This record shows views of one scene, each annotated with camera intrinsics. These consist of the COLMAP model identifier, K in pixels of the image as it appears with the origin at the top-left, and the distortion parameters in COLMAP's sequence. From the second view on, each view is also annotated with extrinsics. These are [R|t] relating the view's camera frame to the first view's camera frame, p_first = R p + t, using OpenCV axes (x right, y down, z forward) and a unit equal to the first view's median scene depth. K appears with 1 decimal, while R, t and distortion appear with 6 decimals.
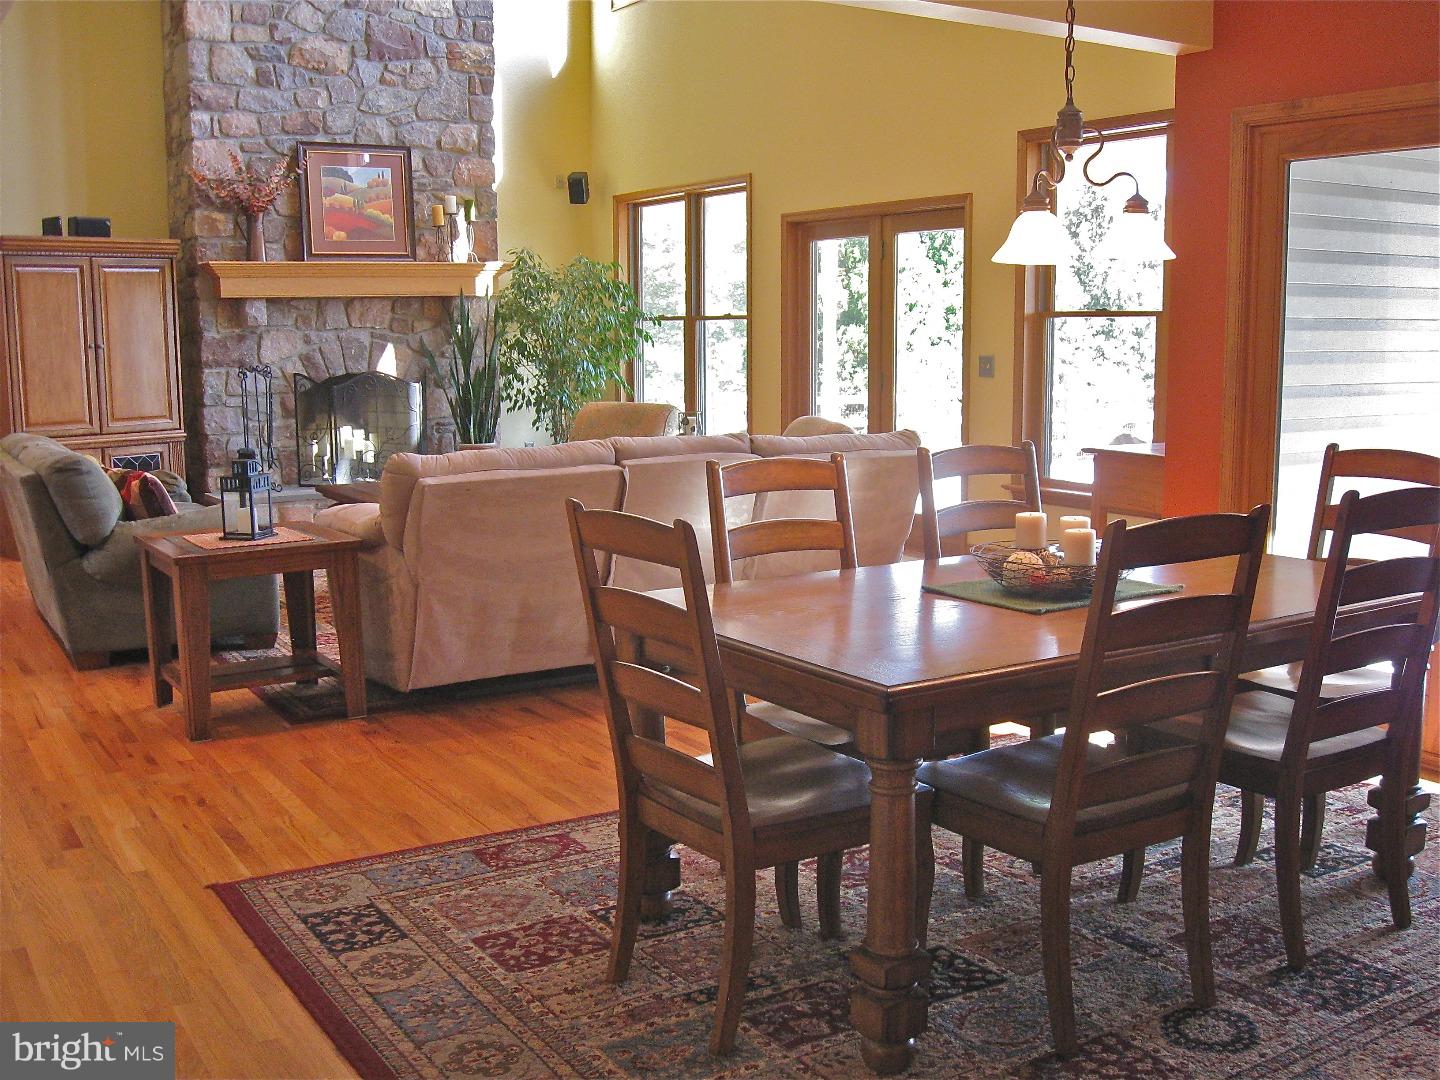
lens RADIAL K [[1483.8, 0, 710.2], [0, 1483.8, 544.8], [0, 0, 1]] dist [-0.100985, 0.000000]
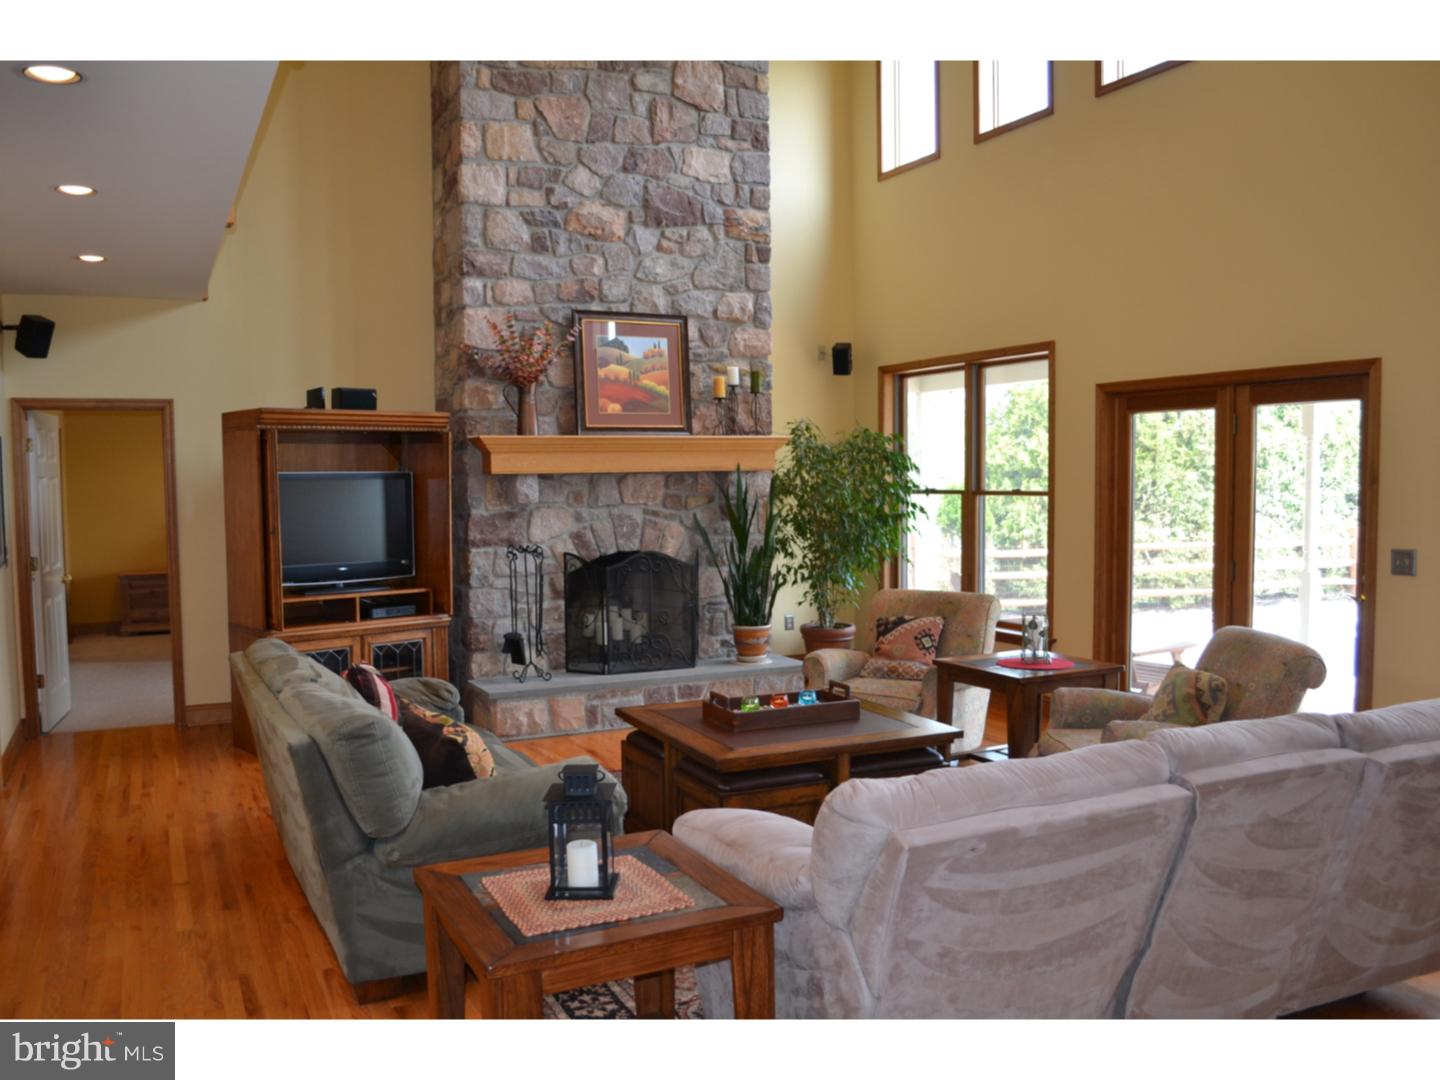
lens RADIAL K [[1183.5, 0, 714.4], [0, 1183.5, 532.1], [0, 0, 1]] dist [-0.053070, 0.004173]
pose [[0.995030, 0.002676, -0.099538, -0.111438], [-0.012180, 0.995403, -0.095000, -0.058658], [0.098826, 0.095740, 0.990488, 0.255118]]
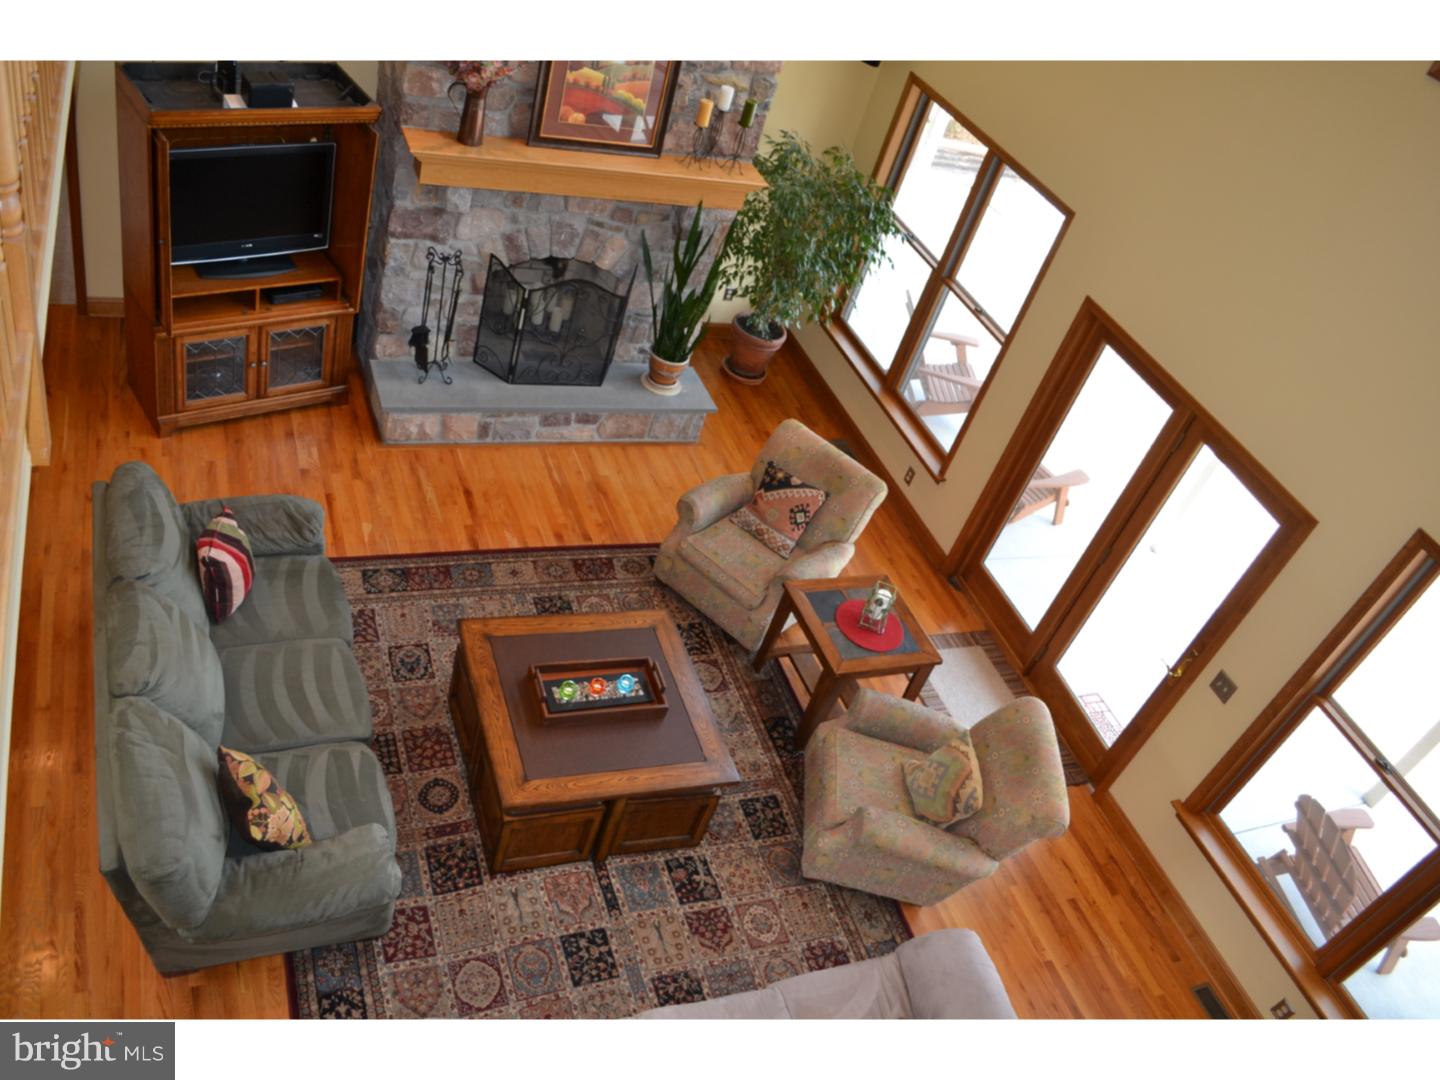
lens RADIAL K [[1183.5, 0, 717.4], [0, 1183.5, 527.1], [0, 0, 1]] dist [-0.053070, 0.004173]
pose [[0.944508, 0.327405, 0.026652, -0.119834], [-0.297665, 0.818748, 0.490966, -0.370294], [0.138924, -0.471654, 0.870771, 0.324838]]
